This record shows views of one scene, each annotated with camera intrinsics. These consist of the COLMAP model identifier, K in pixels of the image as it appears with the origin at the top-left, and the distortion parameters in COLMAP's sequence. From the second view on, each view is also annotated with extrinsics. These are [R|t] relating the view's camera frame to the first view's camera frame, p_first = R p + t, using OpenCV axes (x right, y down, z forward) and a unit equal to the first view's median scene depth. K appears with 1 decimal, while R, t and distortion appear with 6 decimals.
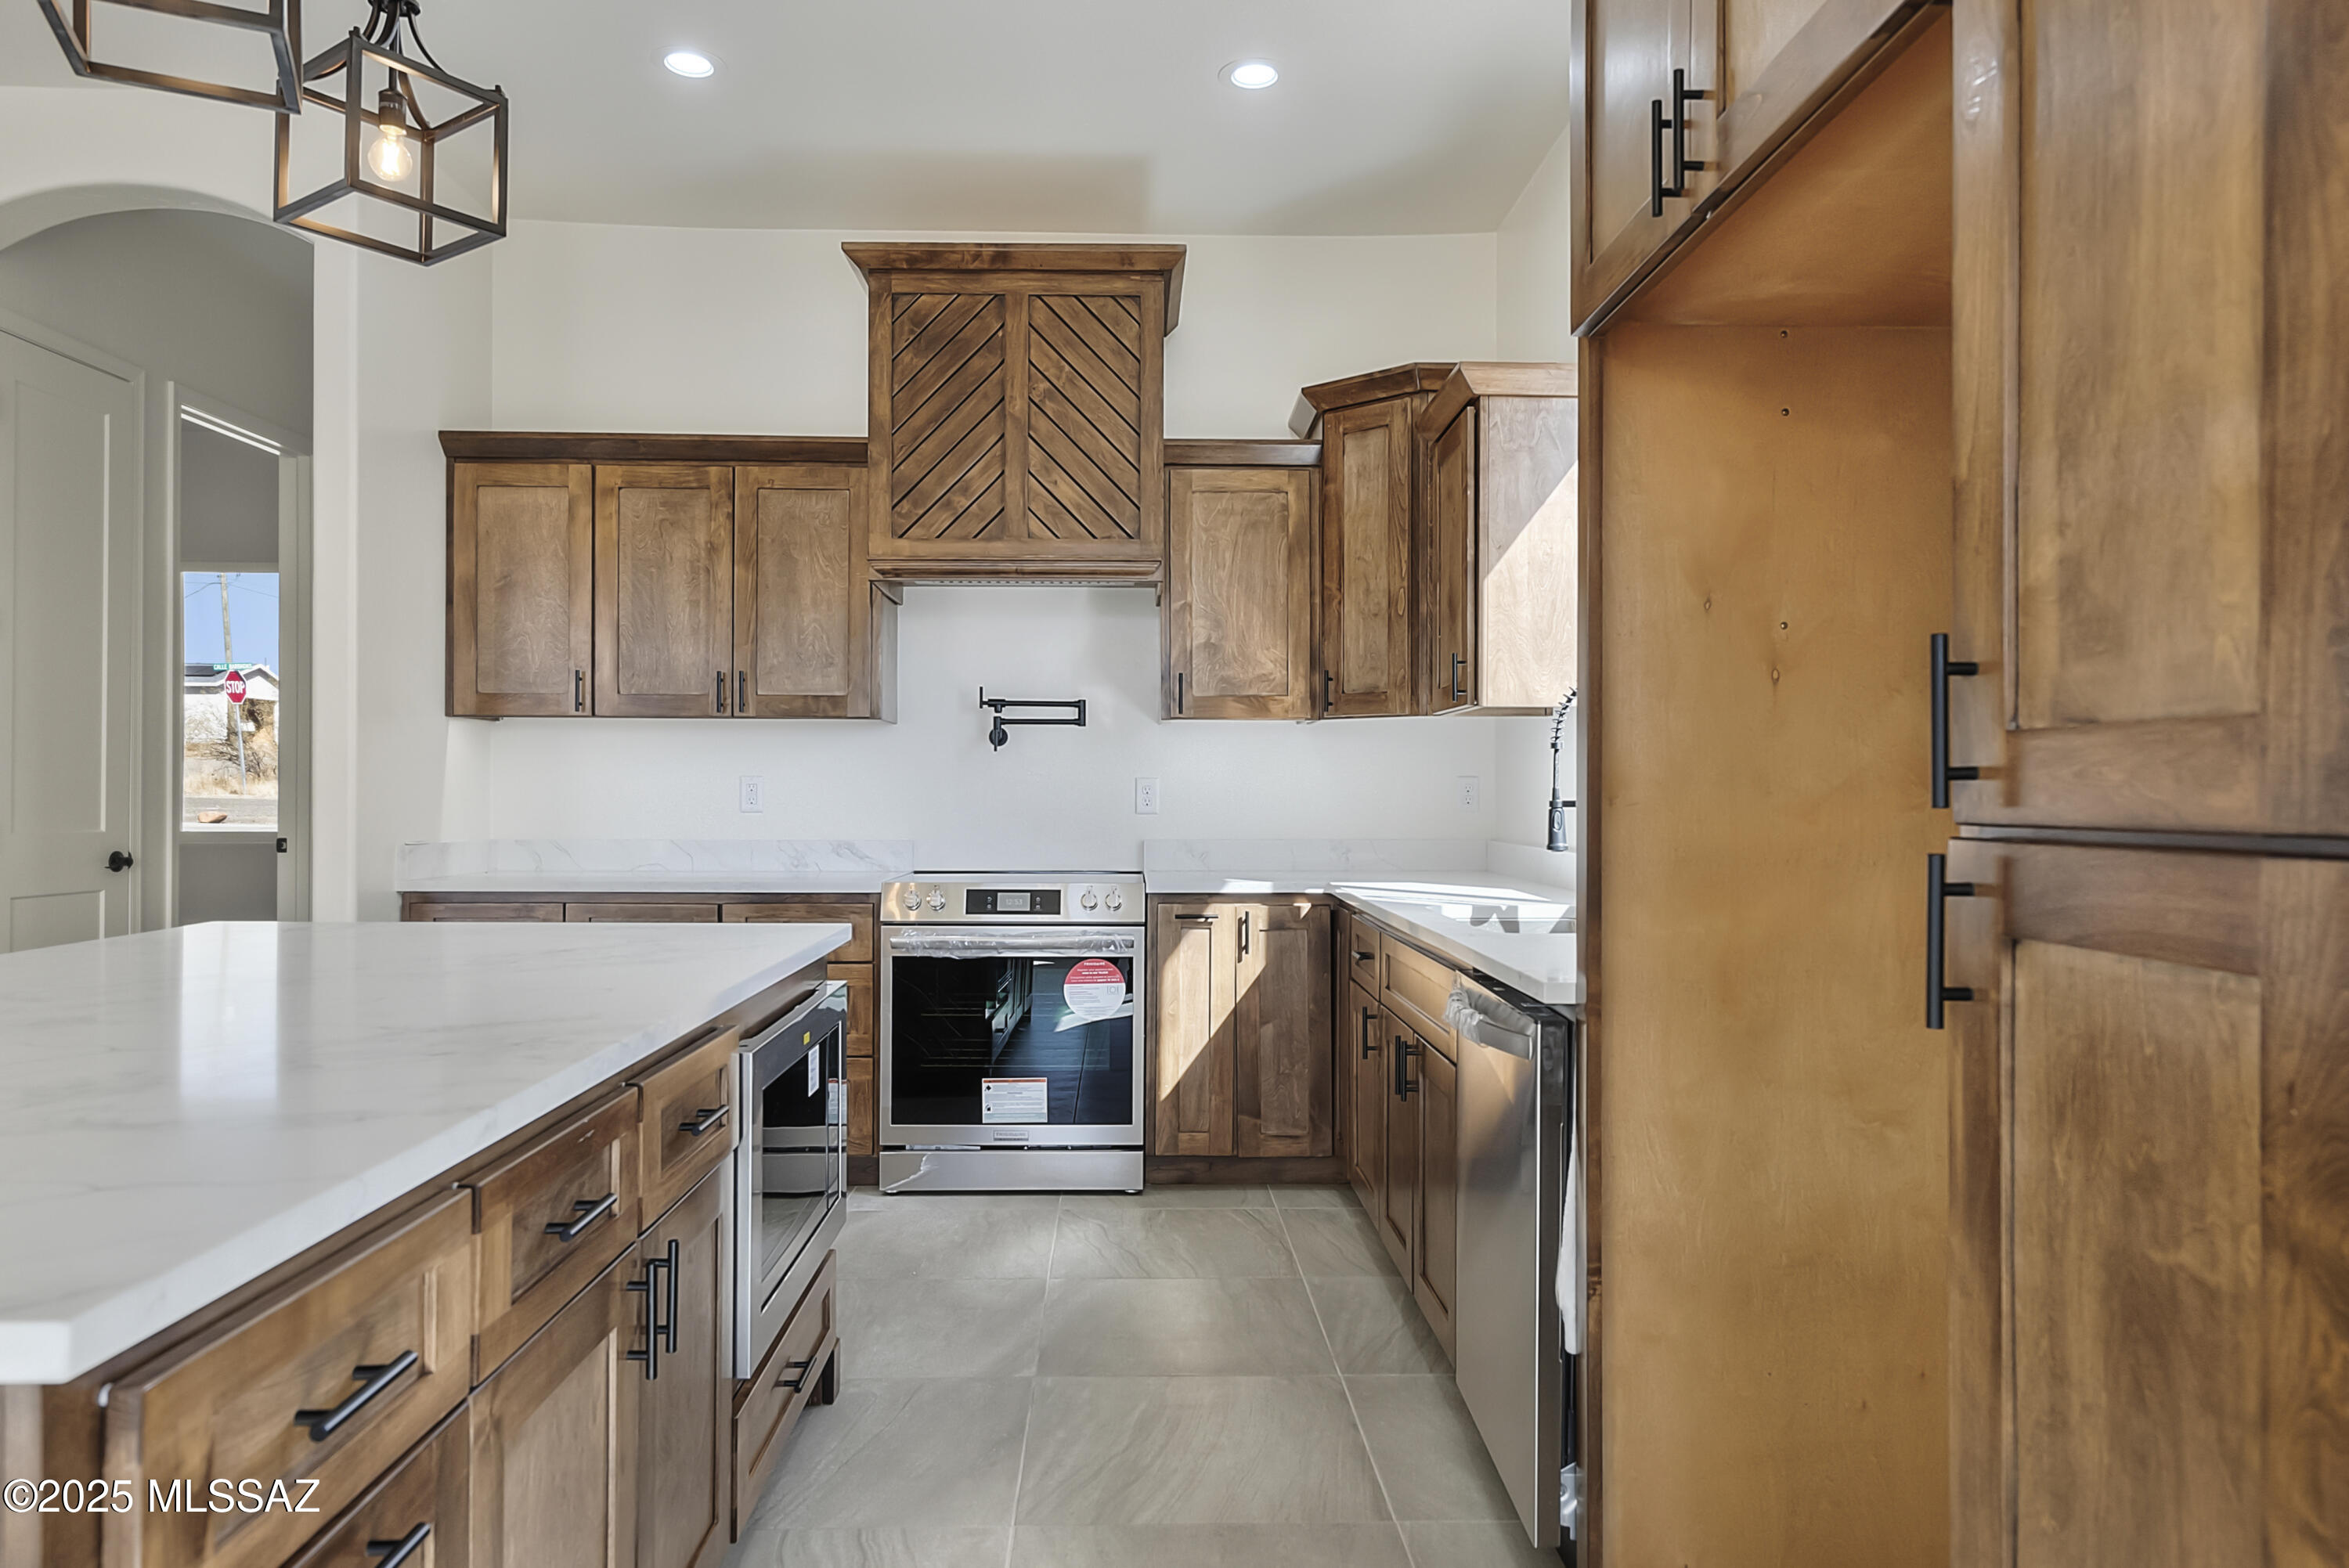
lens RADIAL K [[1515.7, 0, 1163.9], [0, 1515.7, 790.0], [0, 0, 1]] dist [0.003297, -0.001248]
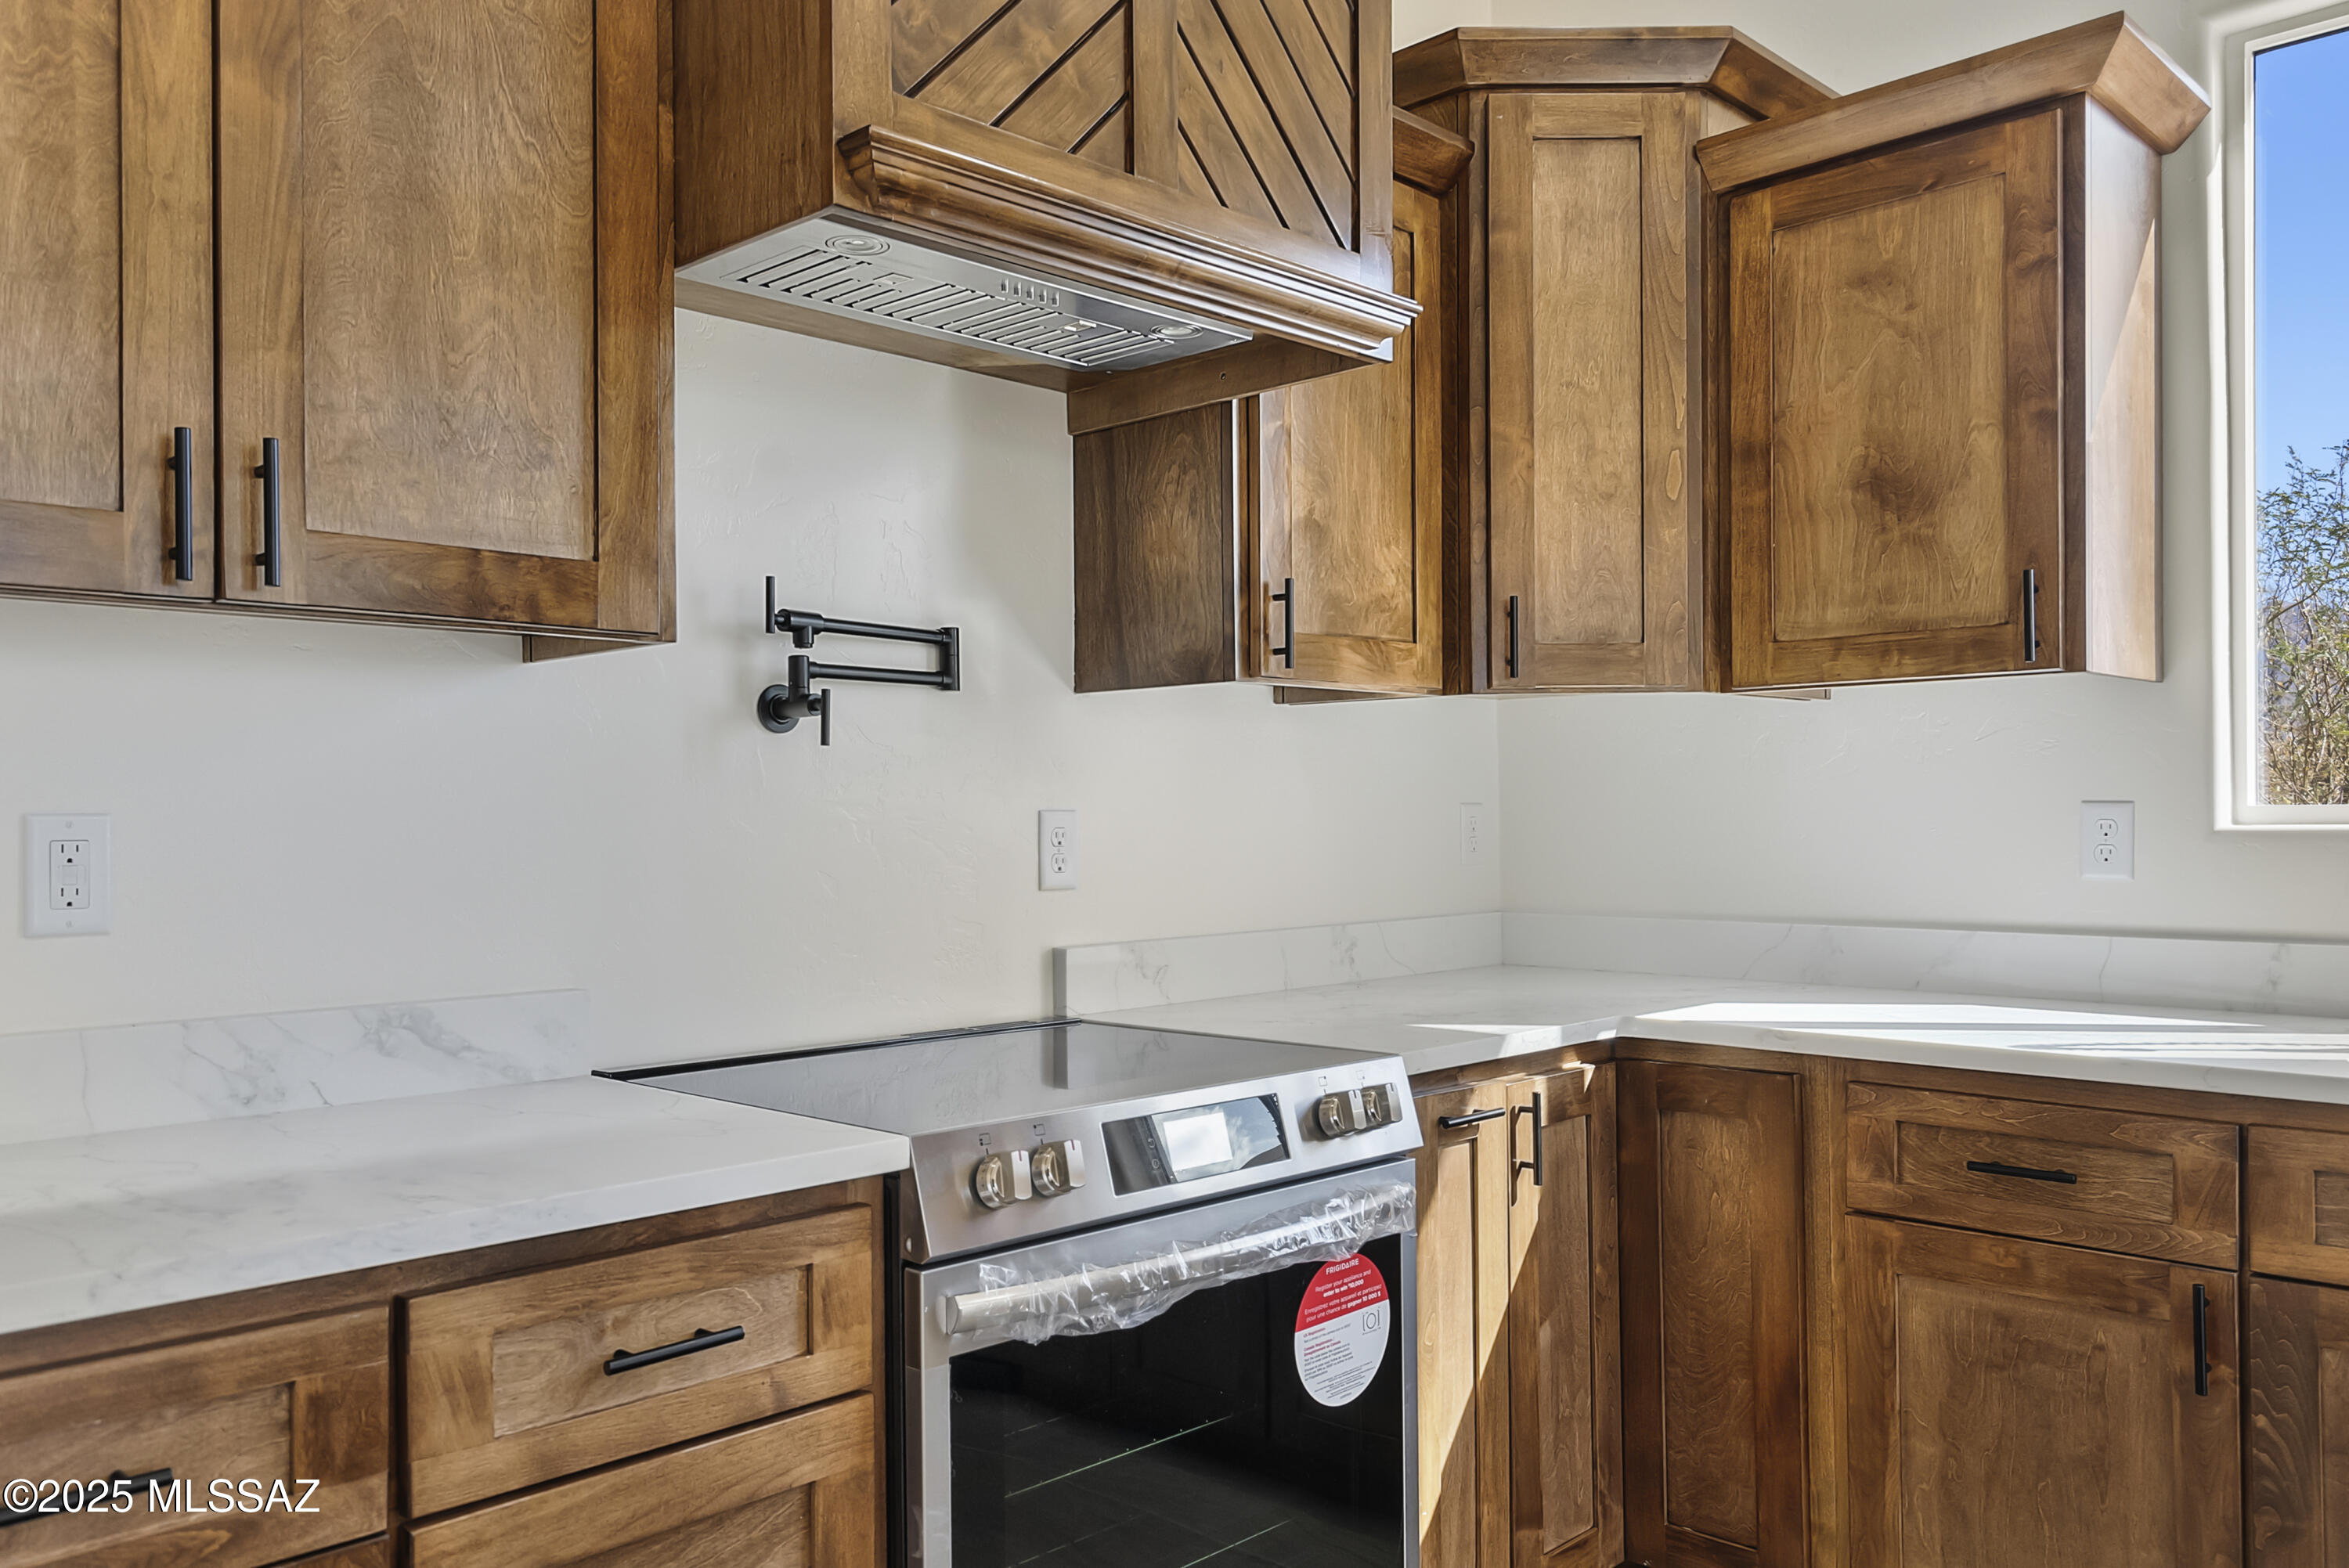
lens RADIAL K [[1777.1, 0, 1163.0], [0, 1777.1, 808.9], [0, 0, 1]] dist [0.005357, 0.000095]
pose [[0.716543, -0.006953, 0.697508, -0.407699], [0.011124, 0.999937, -0.001460, -0.008286], [-0.697454, 0.008805, 0.716575, 0.679118]]
